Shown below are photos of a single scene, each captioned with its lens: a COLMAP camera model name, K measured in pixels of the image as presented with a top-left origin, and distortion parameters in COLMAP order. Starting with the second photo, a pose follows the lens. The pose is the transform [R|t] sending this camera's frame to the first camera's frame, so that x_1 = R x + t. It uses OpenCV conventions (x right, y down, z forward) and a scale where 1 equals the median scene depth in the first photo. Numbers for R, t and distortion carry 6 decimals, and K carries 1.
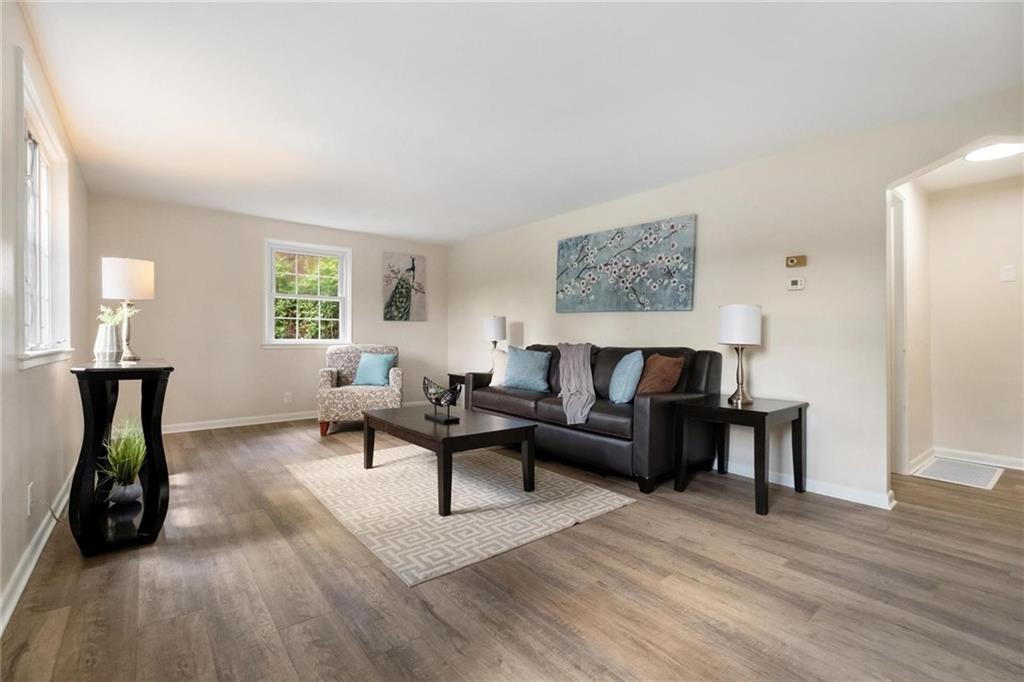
lens RADIAL K [[450.4, 0, 510.5], [0, 450.4, 345.6], [0, 0, 1]] dist [0.001159, -0.000075]
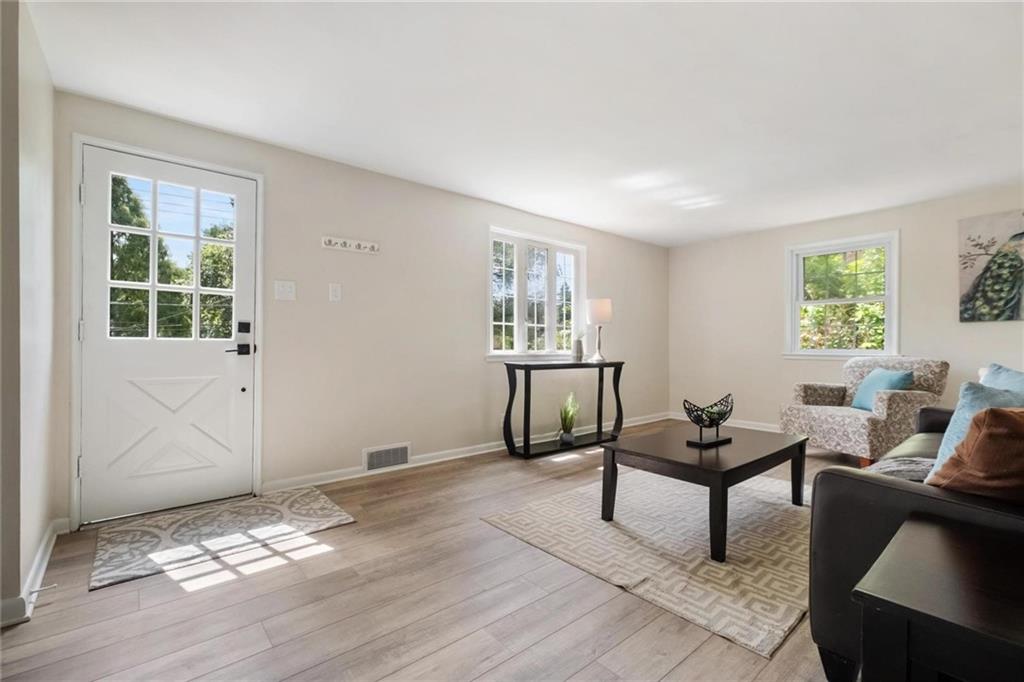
lens RADIAL K [[450.4, 0, 510.5], [0, 450.4, 345.6], [0, 0, 1]] dist [0.001159, -0.000075]
pose [[0.023701, -0.001924, -0.999717, 0.801130], [-0.016371, 0.999863, -0.002312, -0.017914], [0.999585, 0.016421, 0.023667, 0.673760]]
